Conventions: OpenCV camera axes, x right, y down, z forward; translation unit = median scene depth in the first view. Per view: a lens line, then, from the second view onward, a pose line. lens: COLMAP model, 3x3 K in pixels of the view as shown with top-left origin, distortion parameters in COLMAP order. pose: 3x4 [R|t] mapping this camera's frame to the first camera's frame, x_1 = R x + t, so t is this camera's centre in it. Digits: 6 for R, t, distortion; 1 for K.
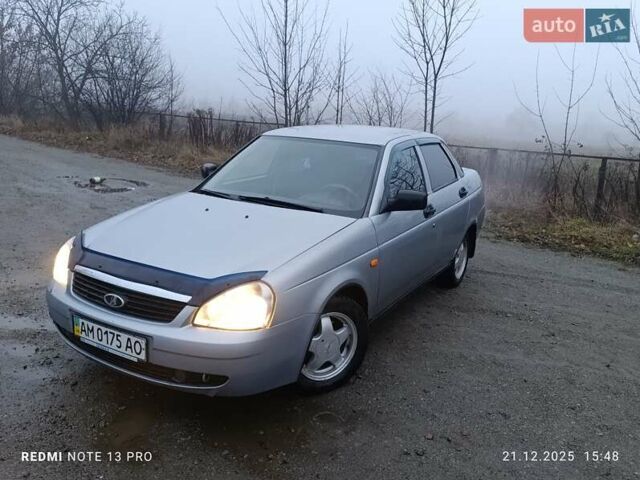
lens RADIAL K [[545.8, 0, 326.2], [0, 545.8, 241.6], [0, 0, 1]] dist [0.041087, -0.056845]
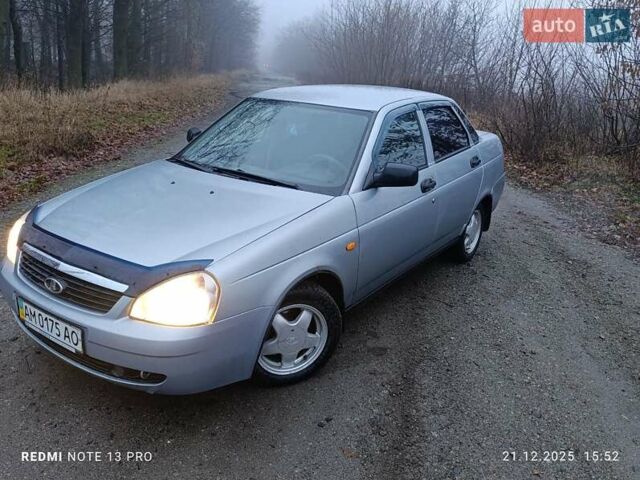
lens RADIAL K [[545.8, 0, 326.4], [0, 545.8, 241.1], [0, 0, 1]] dist [0.041087, -0.056845]
pose [[0.996527, 0.026943, -0.078791, 0.119929], [-0.020171, 0.996133, 0.085508, -0.046629], [0.080790, -0.083622, 0.993217, 0.102246]]
